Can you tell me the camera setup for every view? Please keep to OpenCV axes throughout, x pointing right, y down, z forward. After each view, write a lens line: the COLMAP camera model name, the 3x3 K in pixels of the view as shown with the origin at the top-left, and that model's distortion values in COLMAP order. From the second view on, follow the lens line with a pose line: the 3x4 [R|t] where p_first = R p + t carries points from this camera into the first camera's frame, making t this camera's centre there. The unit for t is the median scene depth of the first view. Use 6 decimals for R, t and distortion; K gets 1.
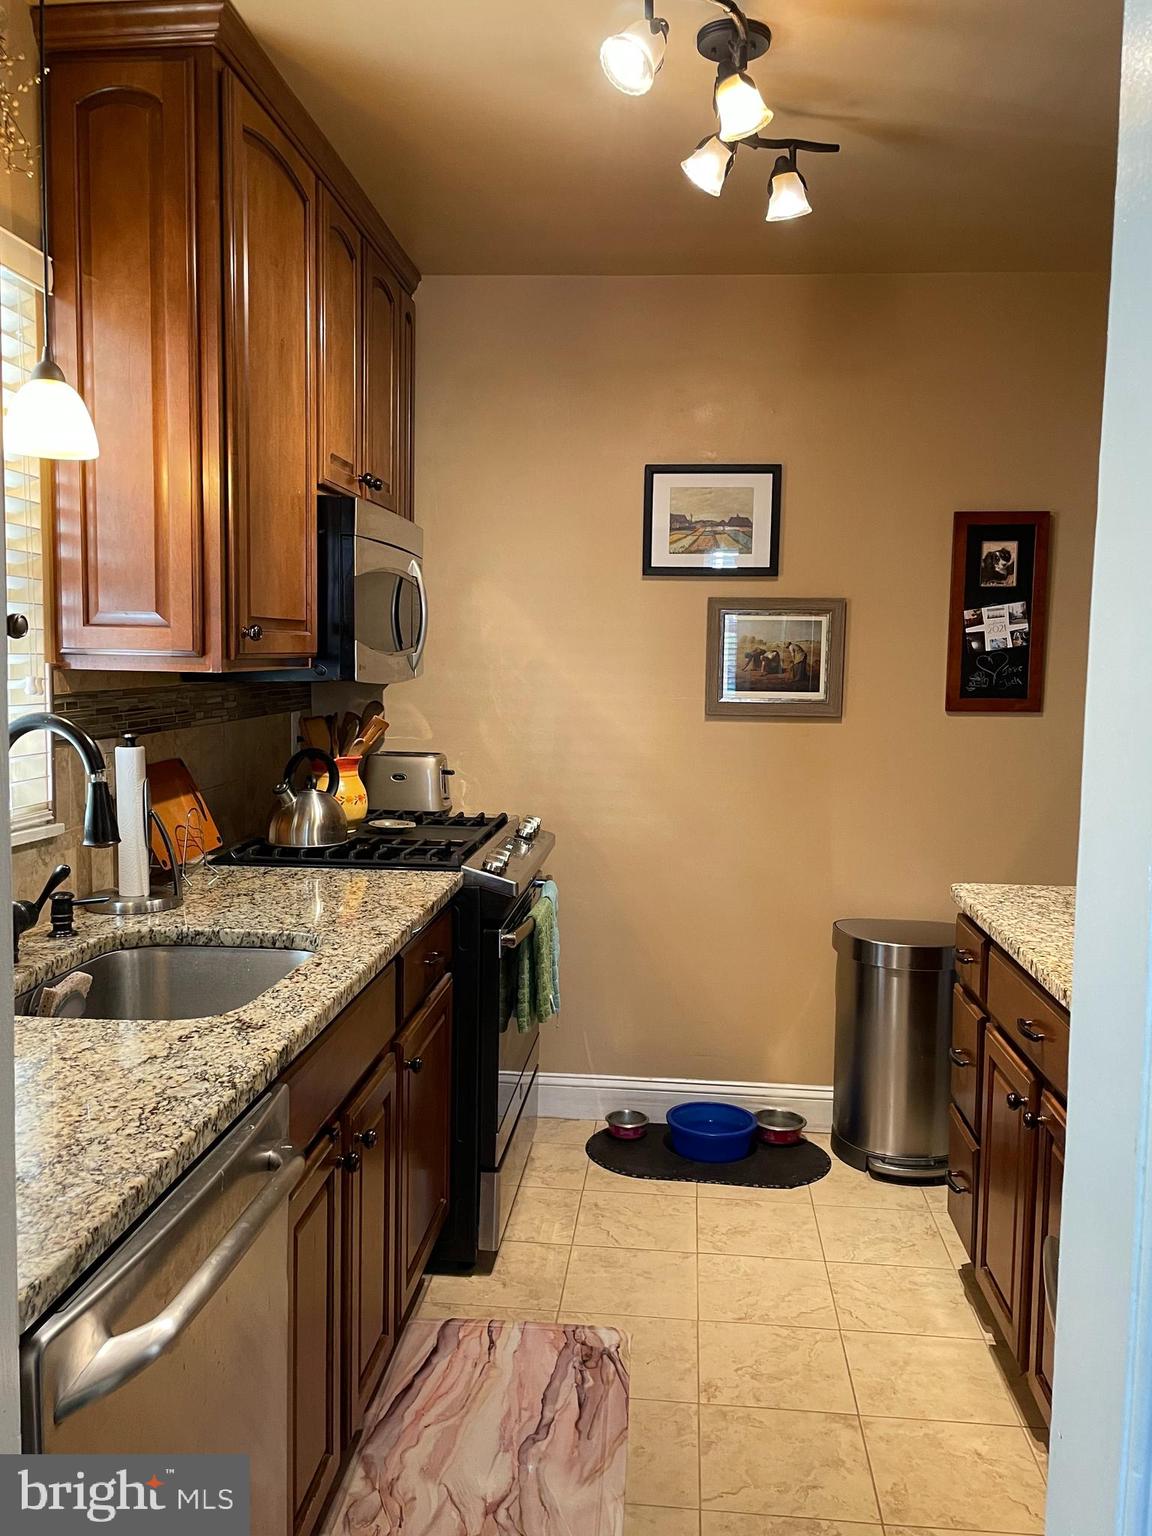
lens RADIAL K [[1250.6, 0, 575.5], [0, 1250.6, 767.5], [0, 0, 1]] dist [0.046377, -0.043527]
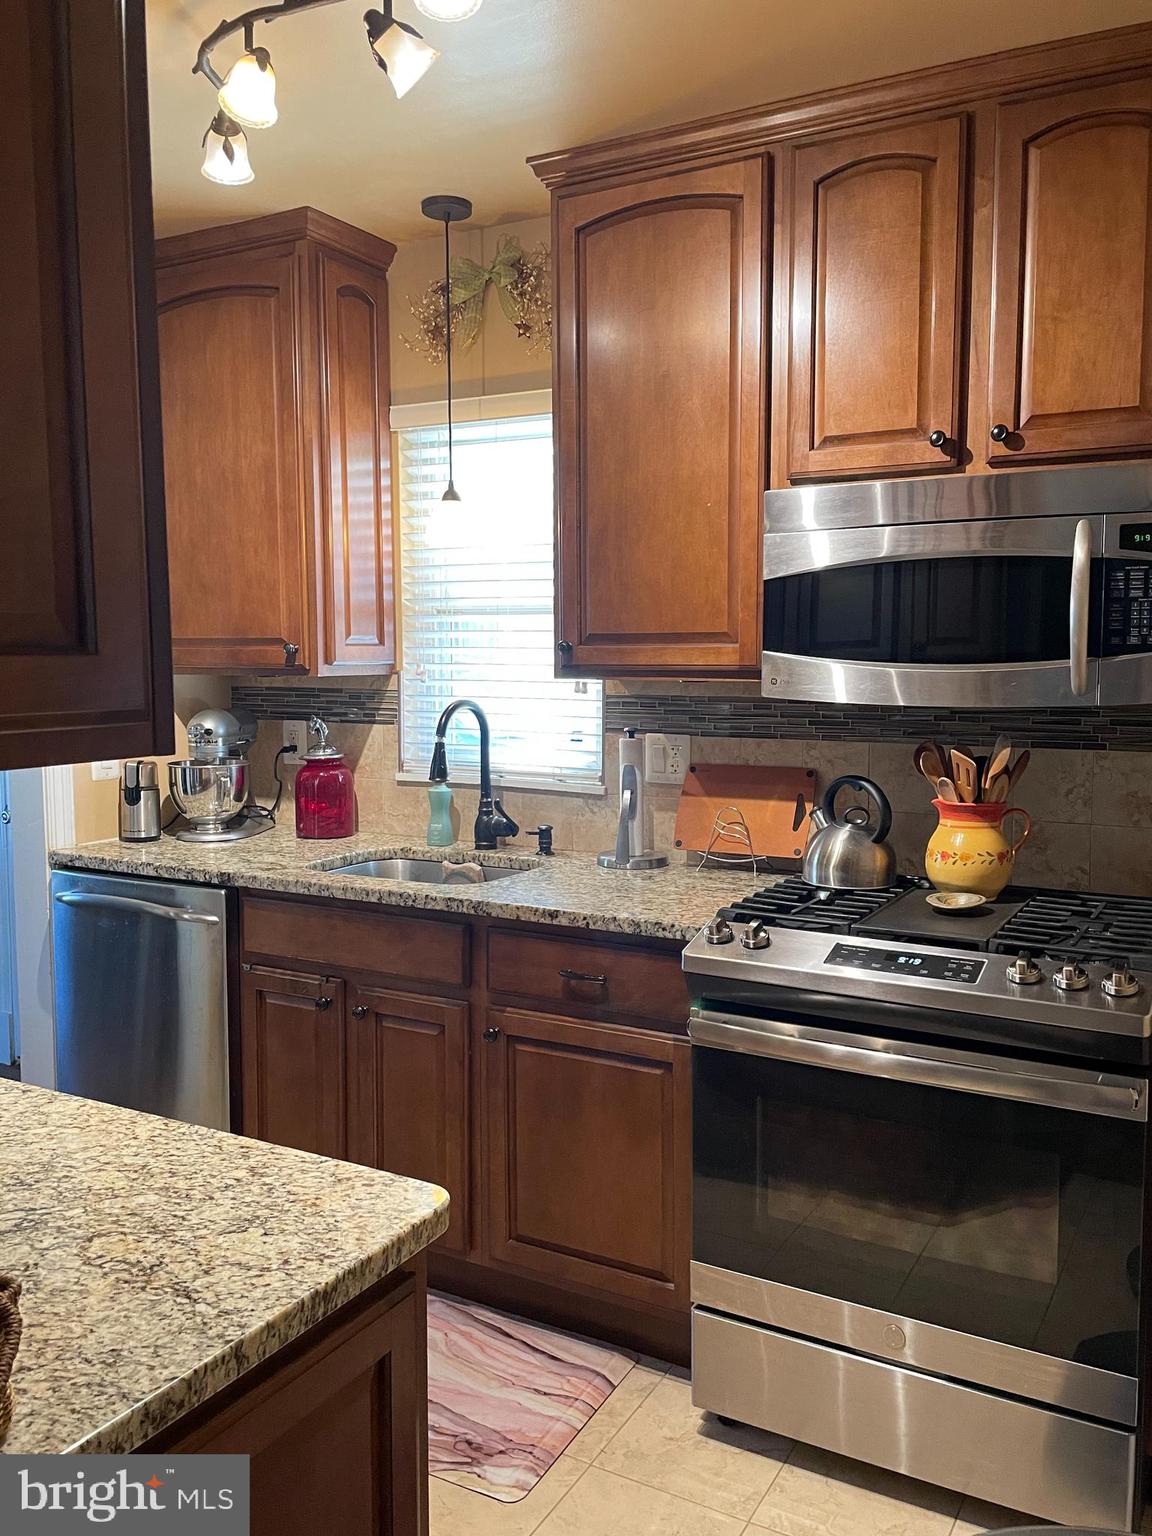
lens RADIAL K [[1250.6, 0, 576.2], [0, 1250.6, 765.7], [0, 0, 1]] dist [0.046377, -0.043527]
pose [[-0.417592, 0.075116, -0.905525, 0.750440], [-0.083462, 0.989193, 0.120546, -0.125716], [0.904794, 0.125915, -0.406809, 1.356061]]
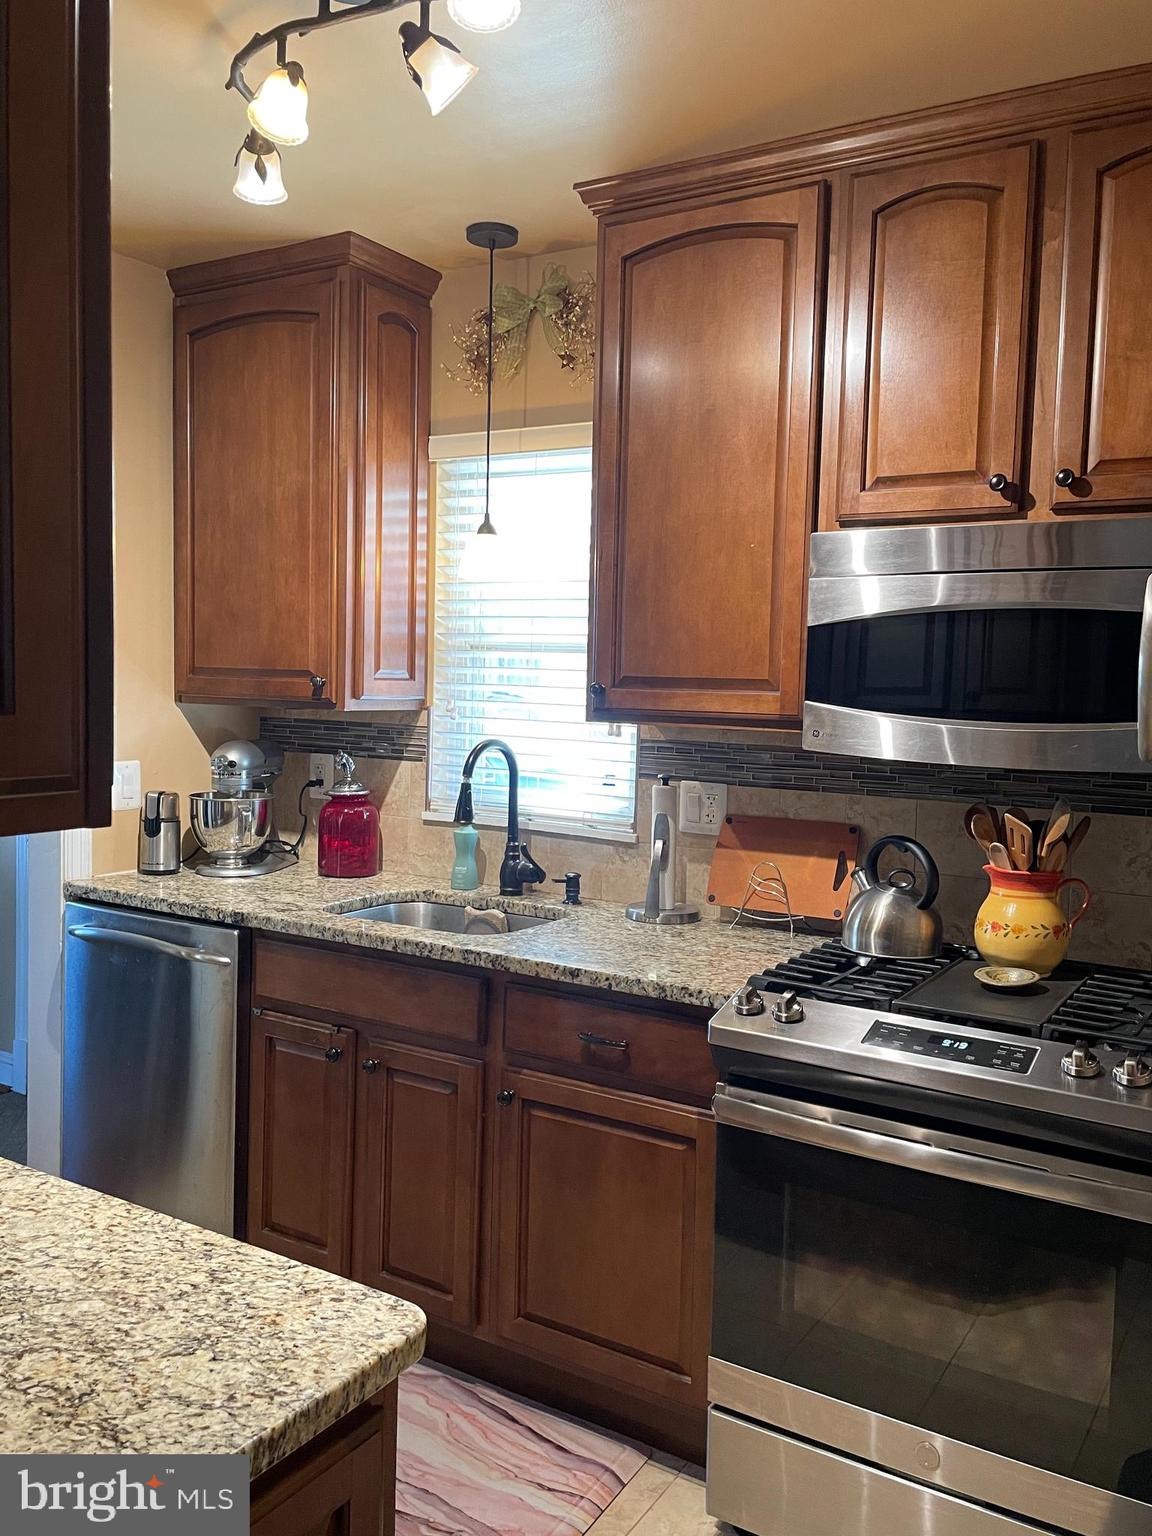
lens RADIAL K [[1250.6, 0, 575.4], [0, 1250.6, 764.7], [0, 0, 1]] dist [0.046377, -0.043527]
pose [[-0.452692, 0.039126, -0.890808, 0.698130], [-0.110337, 0.988901, 0.099506, -0.135598], [0.884814, 0.143335, -0.443350, 1.345160]]
